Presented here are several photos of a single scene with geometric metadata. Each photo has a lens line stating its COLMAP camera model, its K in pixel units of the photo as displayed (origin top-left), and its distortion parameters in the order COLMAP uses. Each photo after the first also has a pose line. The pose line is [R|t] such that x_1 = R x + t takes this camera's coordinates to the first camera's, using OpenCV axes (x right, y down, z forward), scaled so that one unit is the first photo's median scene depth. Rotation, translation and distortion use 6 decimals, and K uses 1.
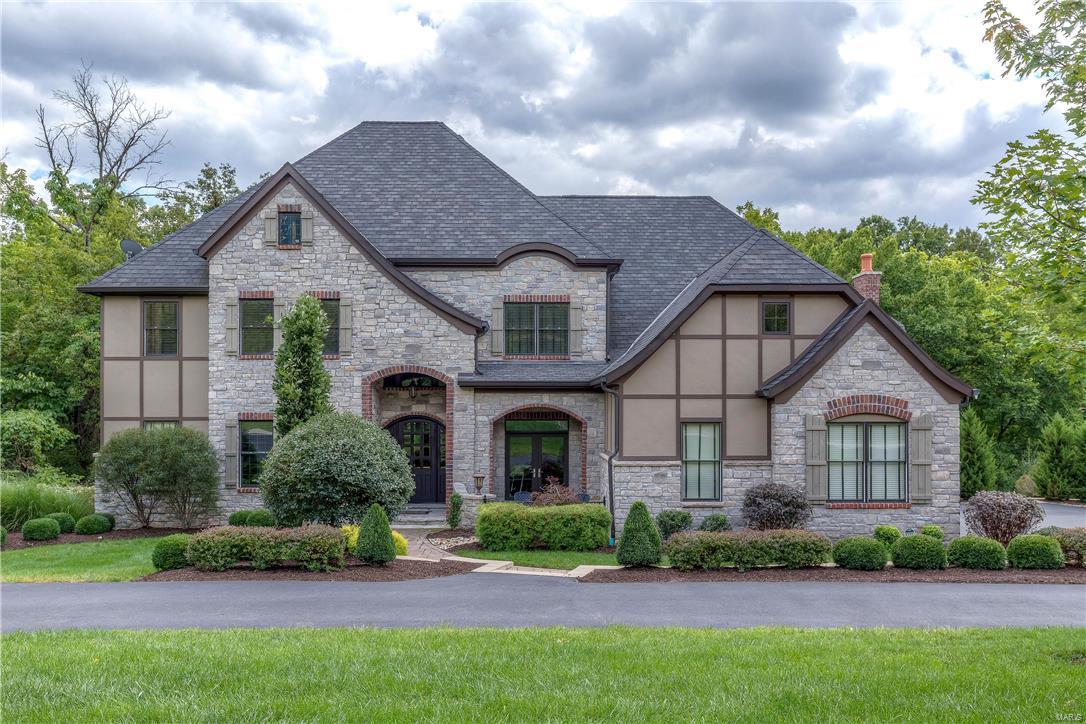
lens RADIAL K [[976.6, 0, 546.5], [0, 976.6, 400.5], [0, 0, 1]] dist [0.002255, 0.000695]
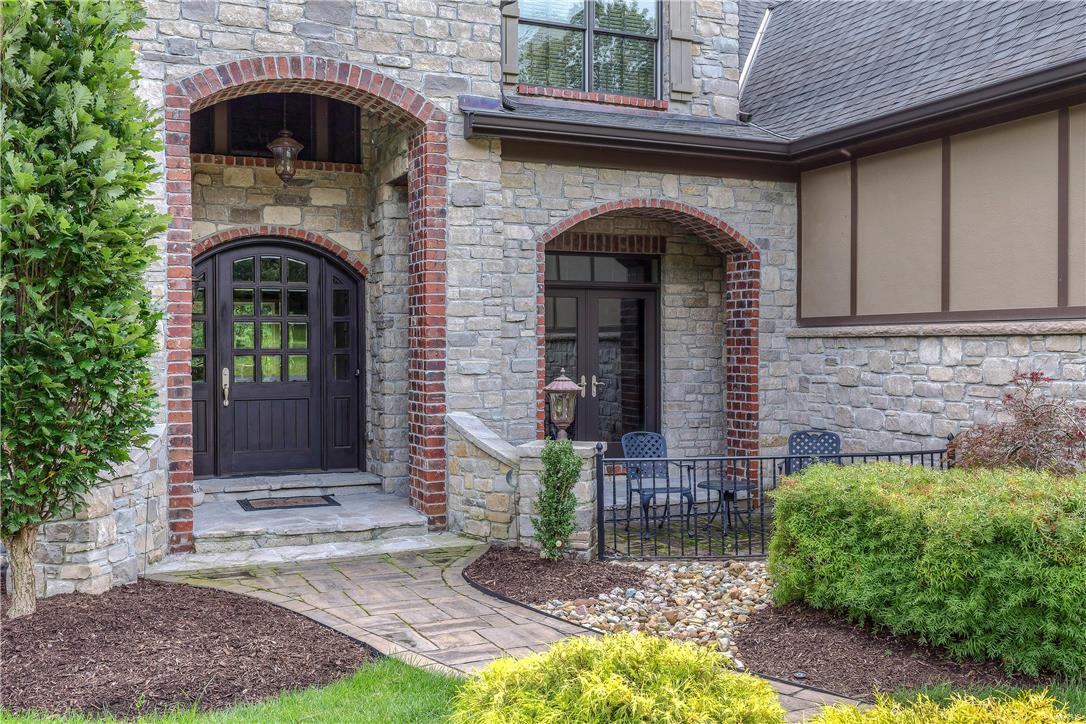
lens RADIAL K [[1056.7, 0, 543.0], [0, 1056.7, 362.0], [0, 0, 1]] dist [0.007400, 0.001403]
pose [[0.921639, -0.007763, 0.387971, -0.209996], [0.000639, 0.999829, 0.018489, 0.059413], [-0.388048, -0.016793, 0.921486, 0.642968]]
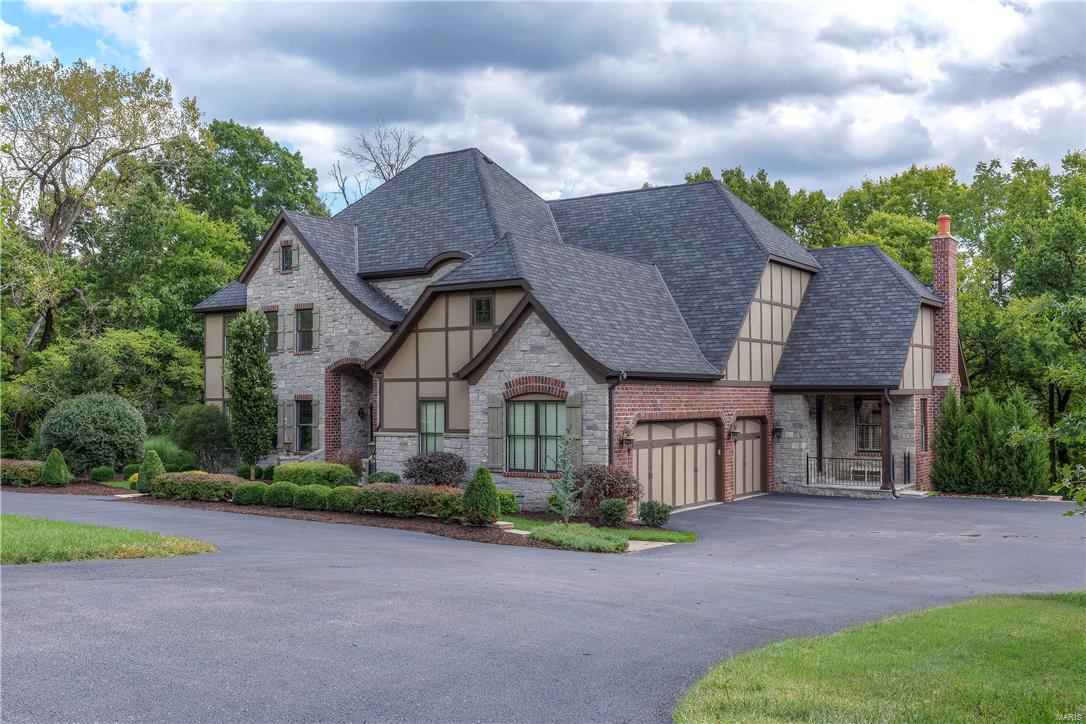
lens RADIAL K [[1056.7, 0, 543.0], [0, 1056.7, 362.0], [0, 0, 1]] dist [0.007400, 0.001403]
pose [[0.820454, -0.021271, -0.571317, 0.858111], [0.007937, 0.999635, -0.025819, 0.007777], [0.571657, 0.016648, 0.820324, 0.007713]]
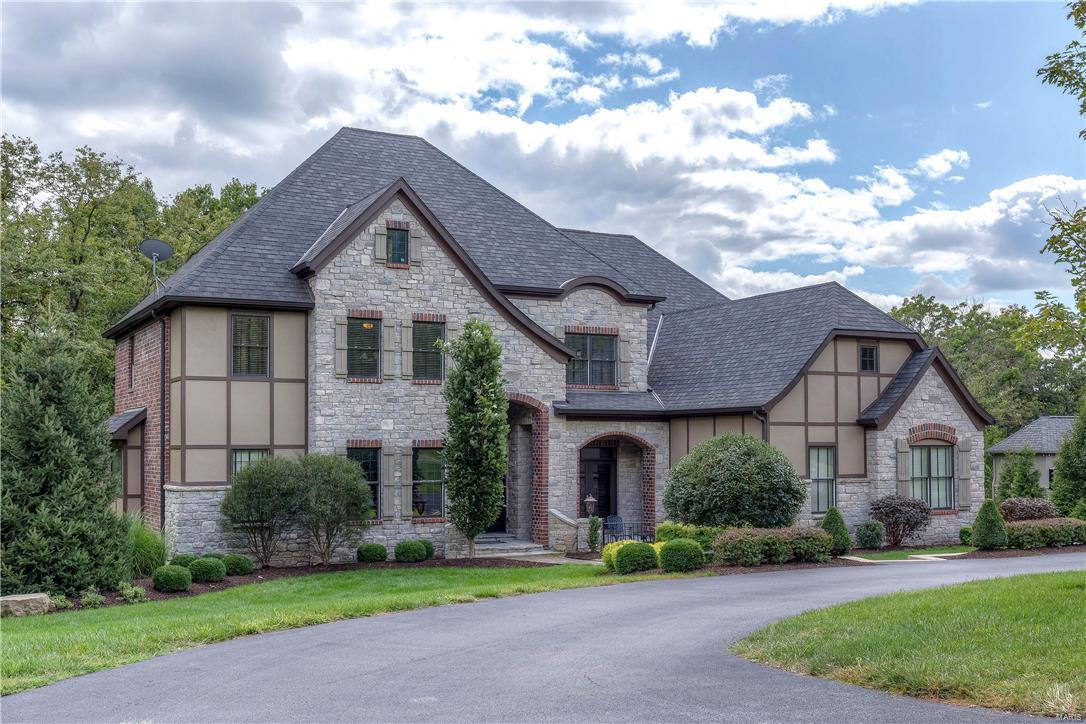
lens RADIAL K [[1159.9, 0, 540.3], [0, 1159.9, 412.9], [0, 0, 1]] dist [0.005535, -0.003743]
pose [[0.884630, 0.010966, 0.466166, -0.666006], [0.000327, 0.999709, -0.024137, 0.013446], [-0.466294, 0.021505, 0.884368, -0.060715]]
